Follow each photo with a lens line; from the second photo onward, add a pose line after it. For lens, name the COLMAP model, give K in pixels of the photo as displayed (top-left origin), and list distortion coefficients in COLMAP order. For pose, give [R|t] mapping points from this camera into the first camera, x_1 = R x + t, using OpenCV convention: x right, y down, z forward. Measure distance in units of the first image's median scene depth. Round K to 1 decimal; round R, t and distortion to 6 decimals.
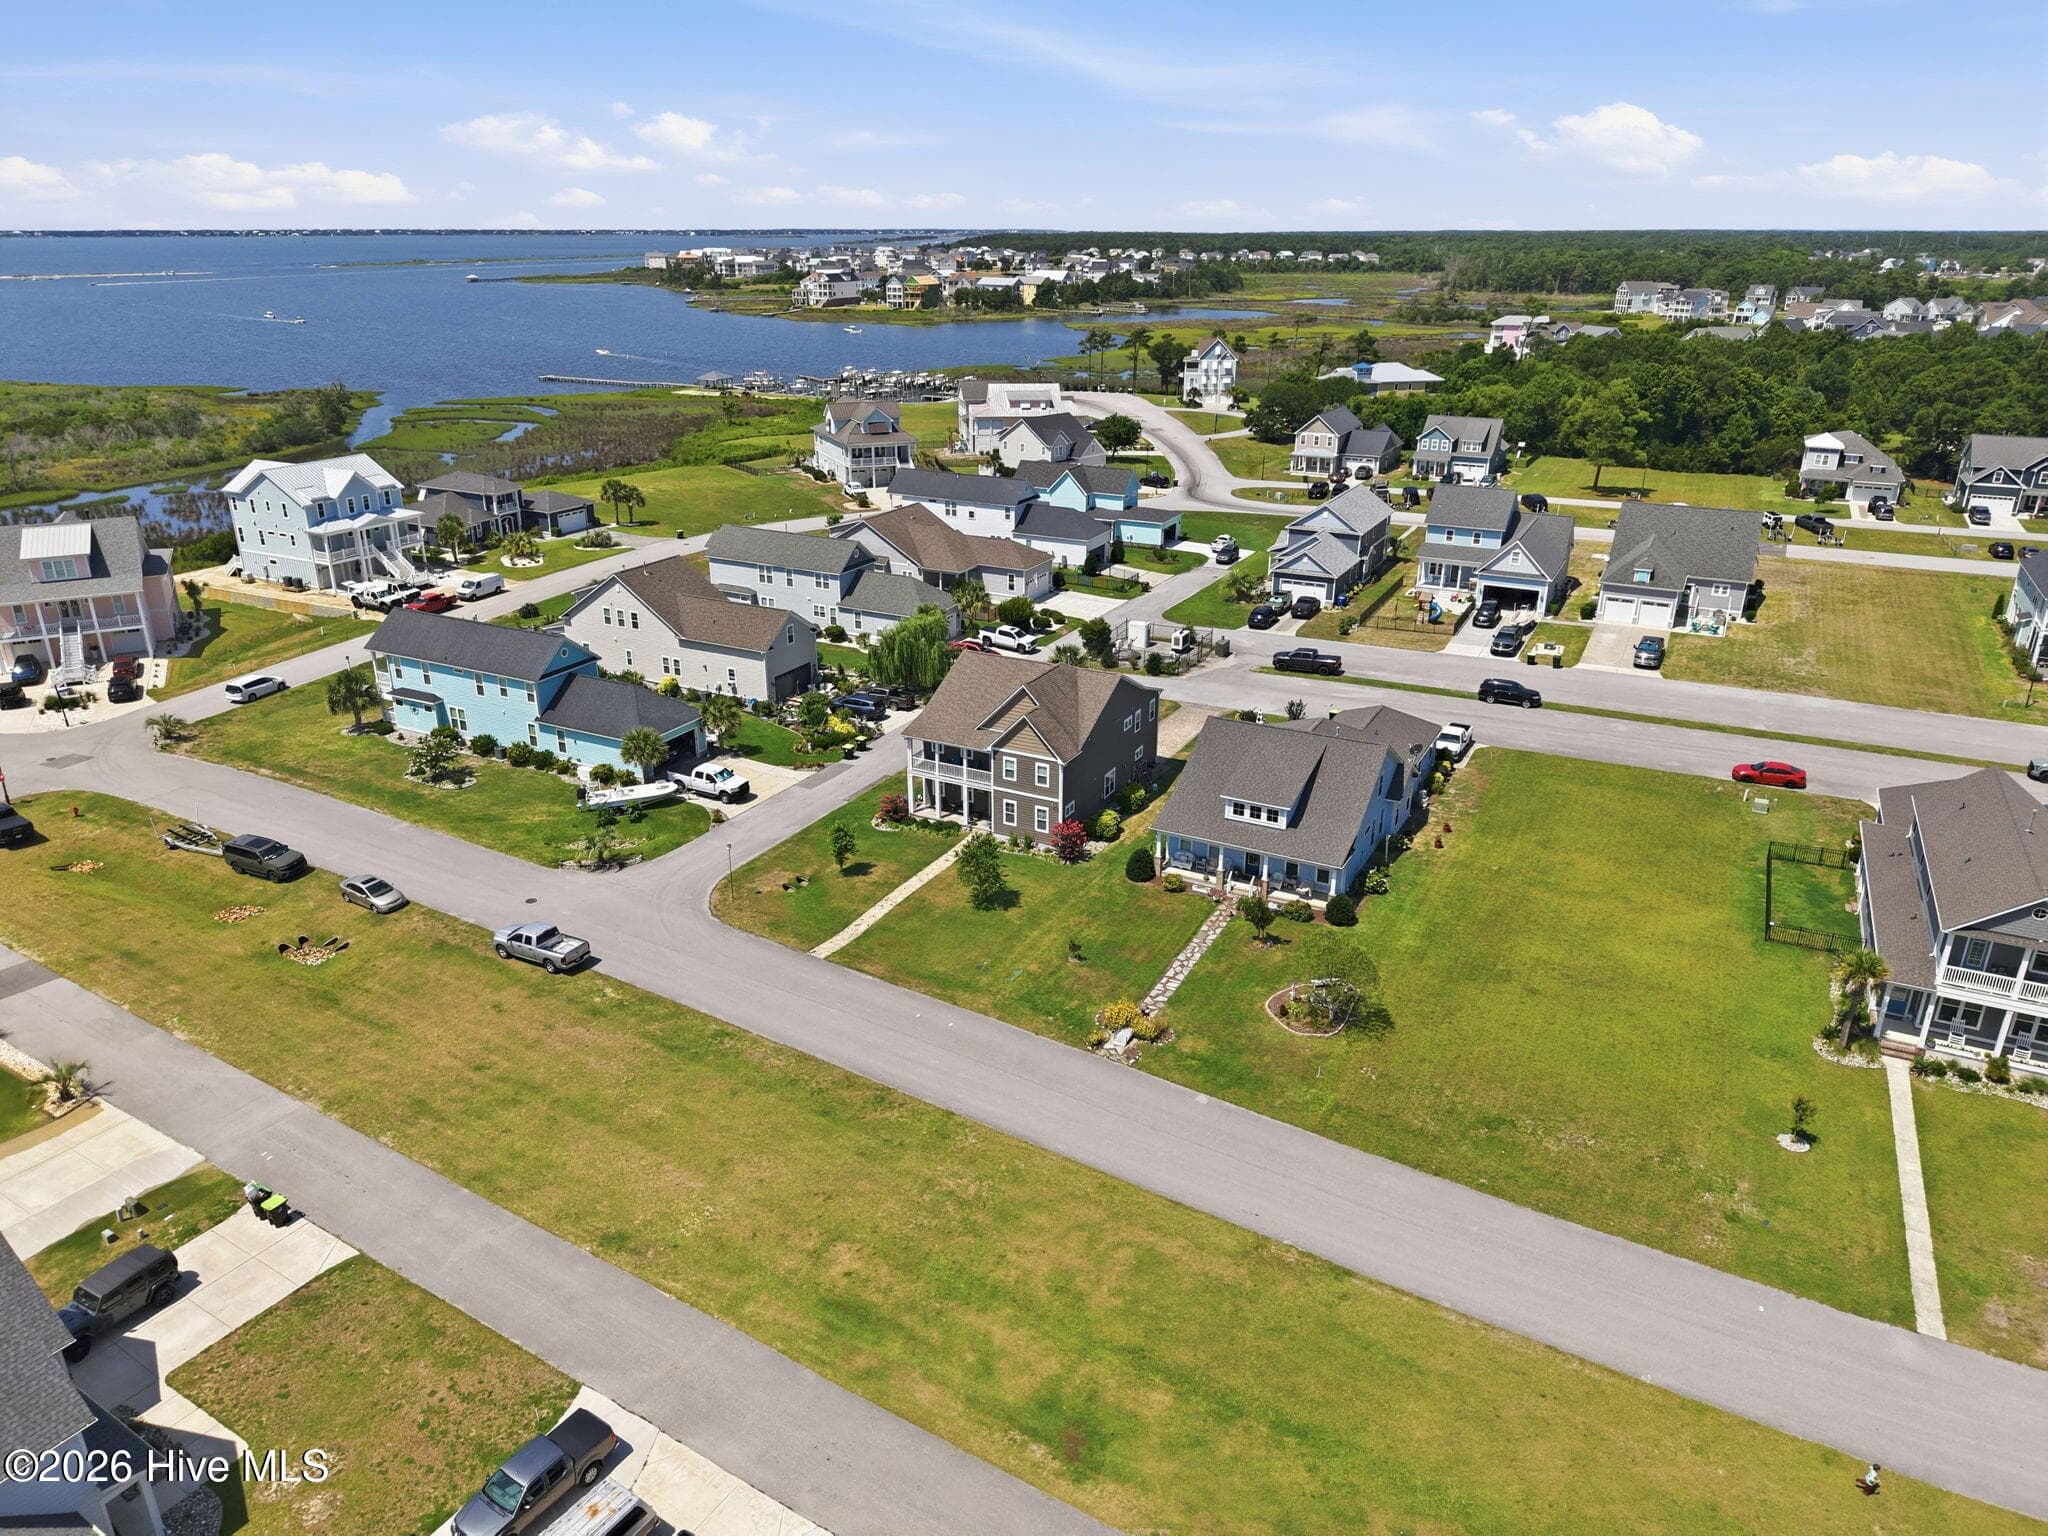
lens RADIAL K [[1361.1, 0, 1018.6], [0, 1361.1, 736.7], [0, 0, 1]] dist [0.048723, -0.067551]
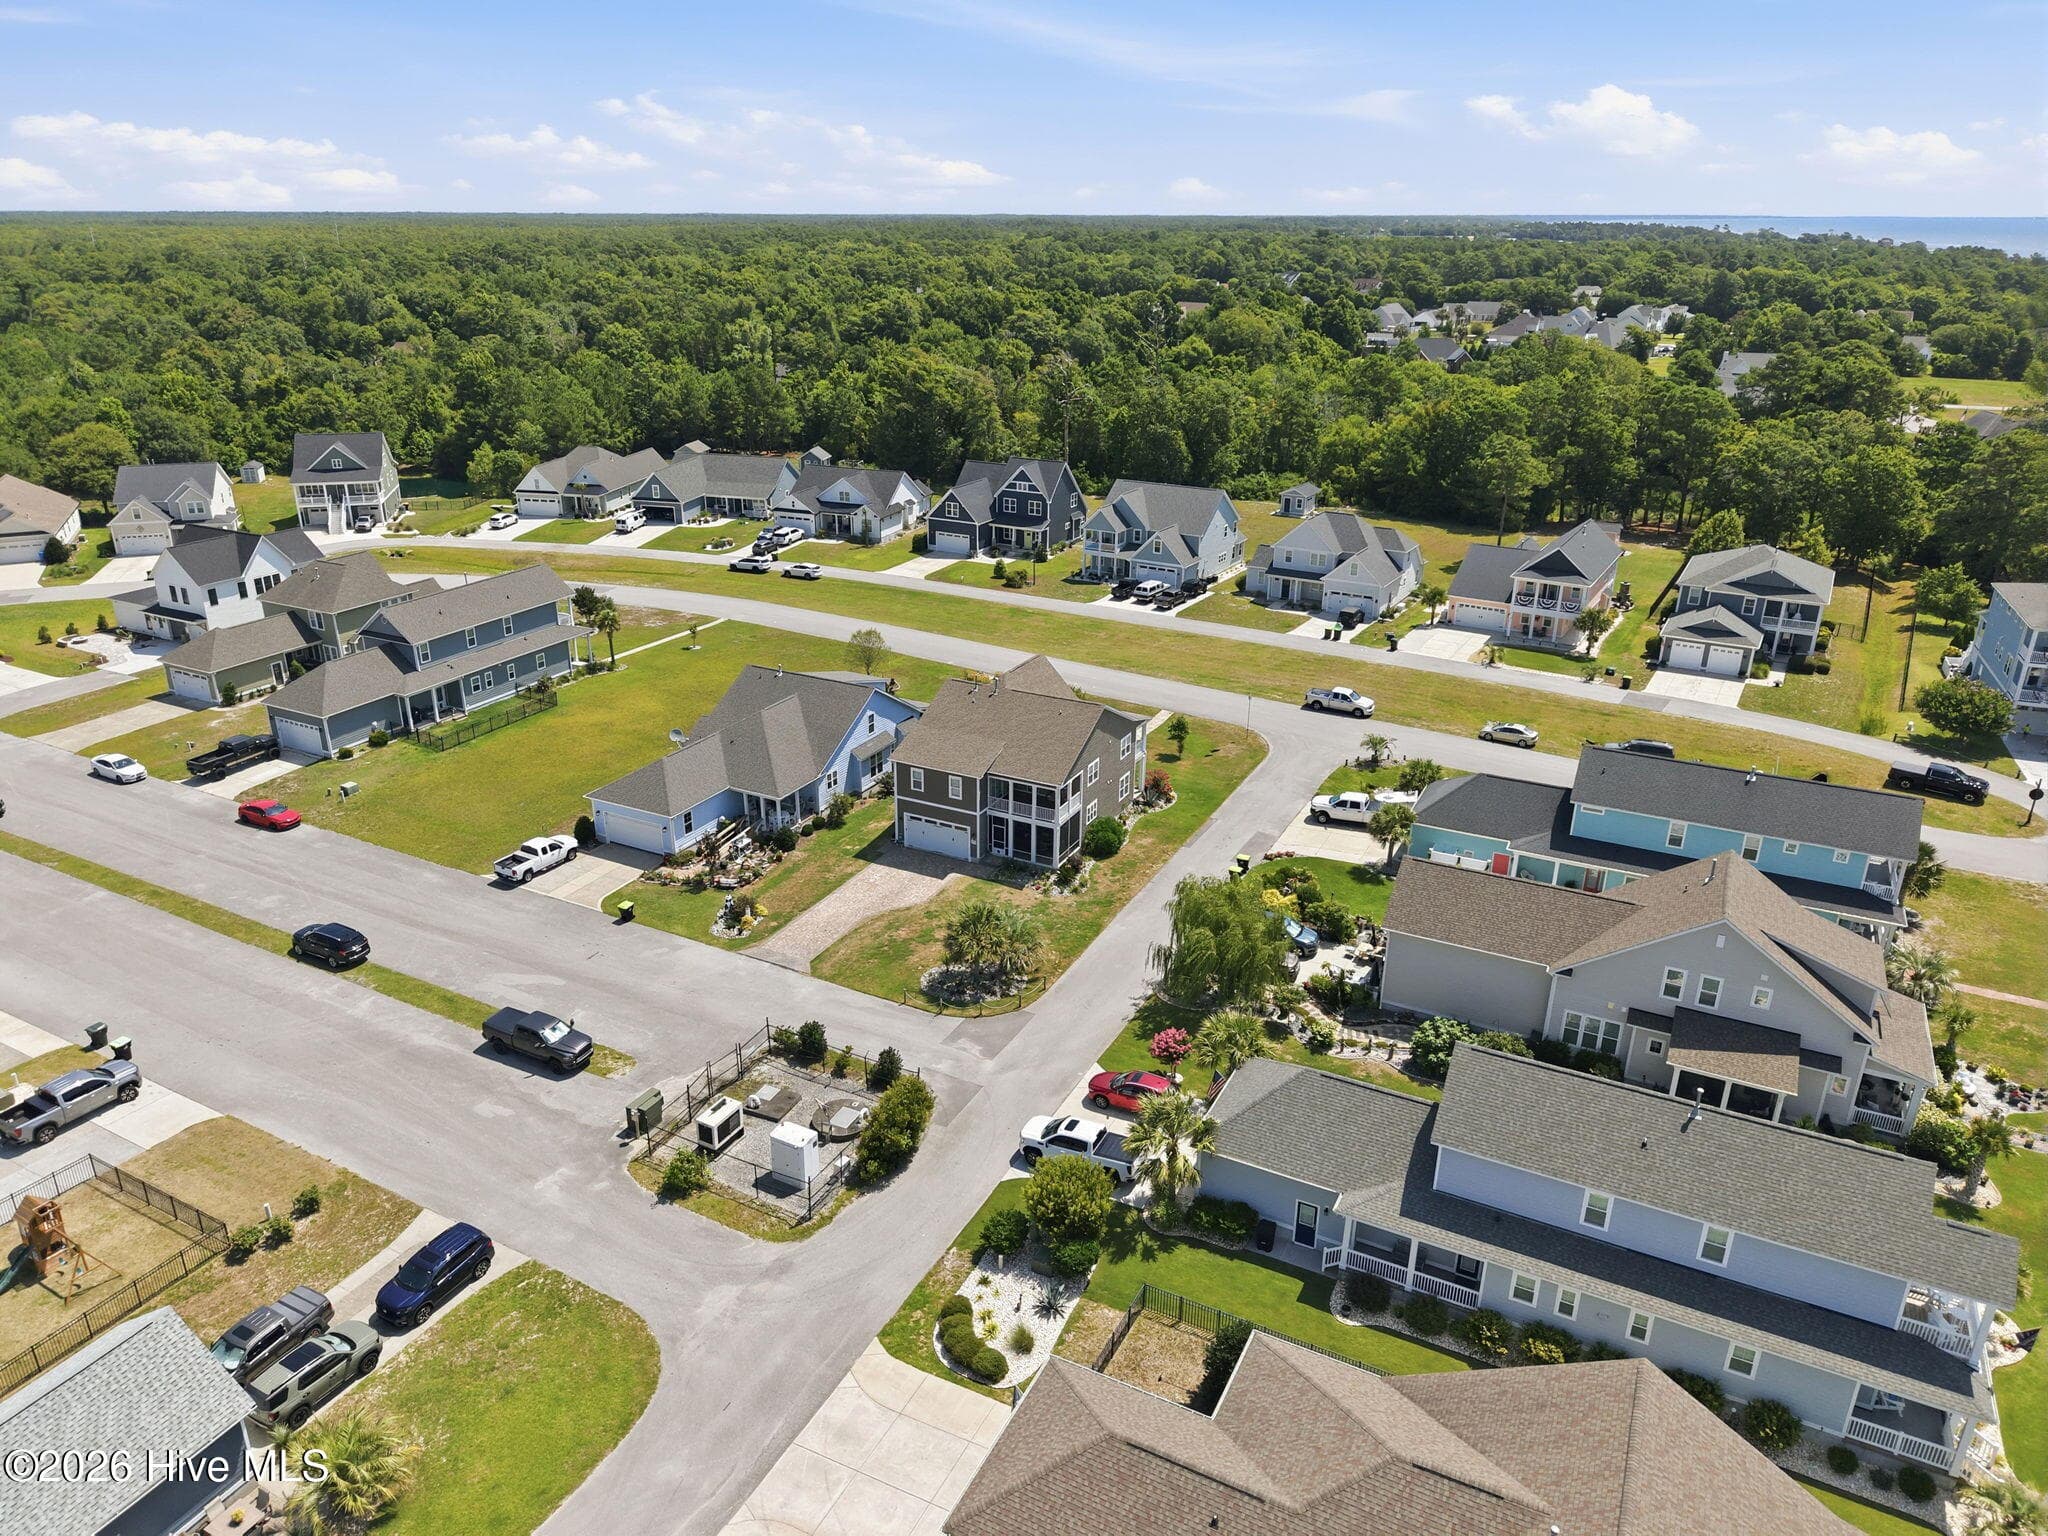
lens RADIAL K [[1350.6, 0, 1051.6], [0, 1350.6, 764.7], [0, 0, 1]] dist [0.094450, -0.160624]
pose [[-0.999646, -0.001561, -0.026569, 0.020801], [-0.019065, 0.738587, 0.673889, -0.609621], [0.018572, 0.674157, -0.738355, 1.577621]]
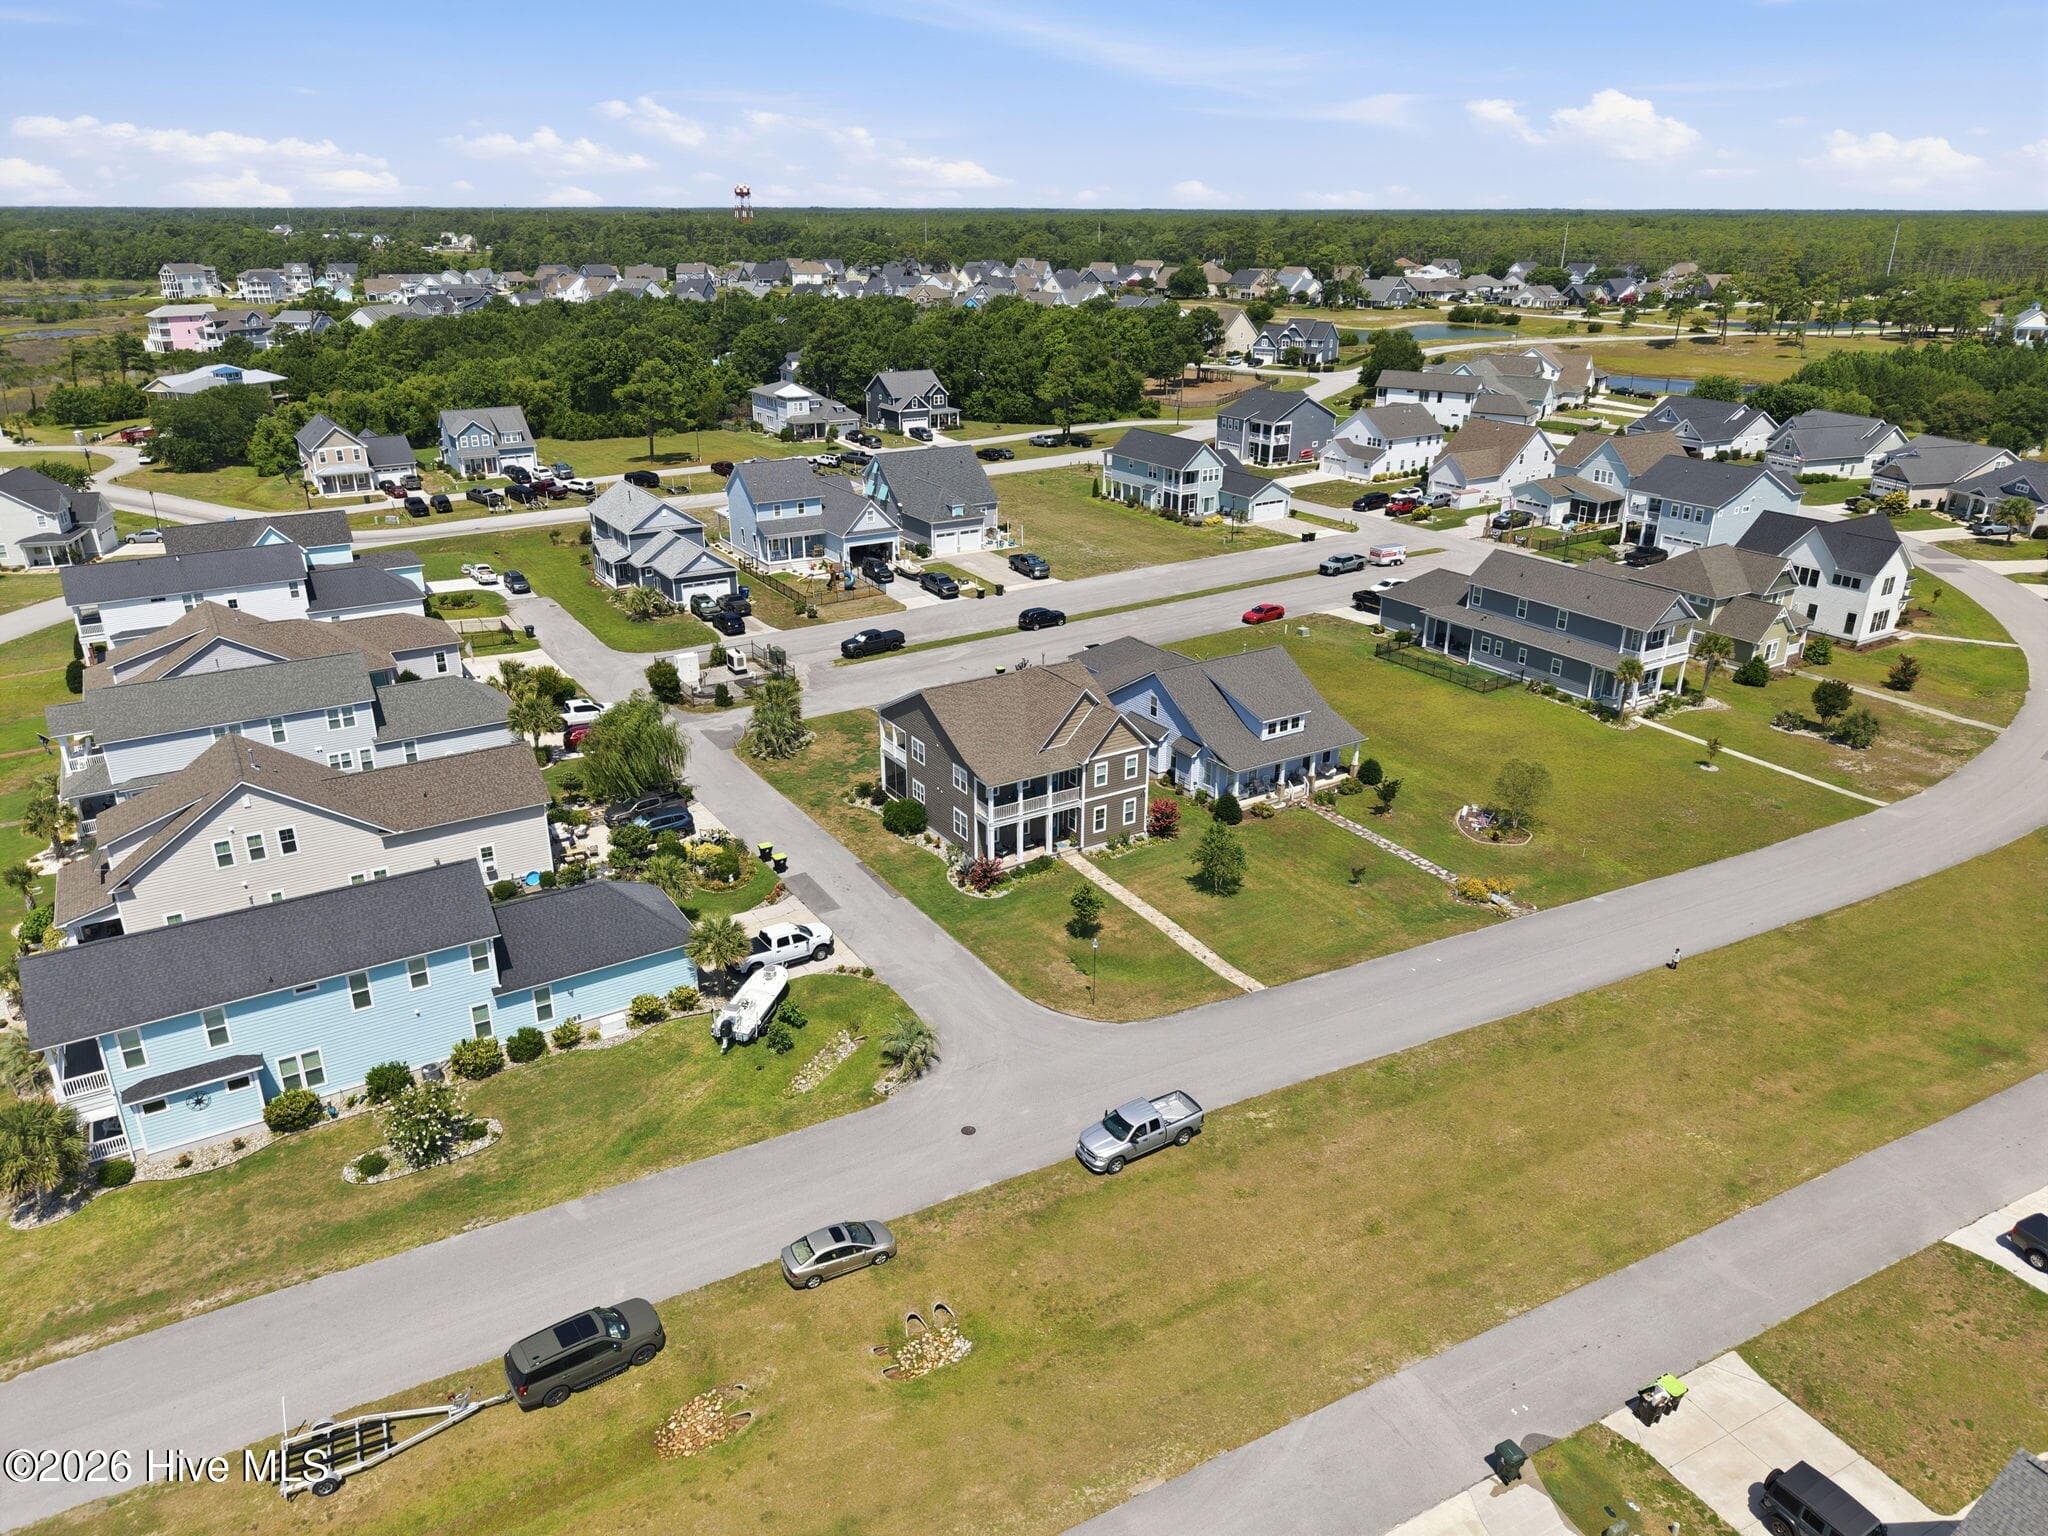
lens RADIAL K [[1373.4, 0, 991.4], [0, 1373.4, 770.6], [0, 0, 1]] dist [0.062284, -0.075815]
pose [[0.517410, -0.325136, 0.791564, -0.682601], [0.299297, 0.935344, 0.188557, -0.155446], [-0.801691, 0.139351, 0.581269, 0.410085]]
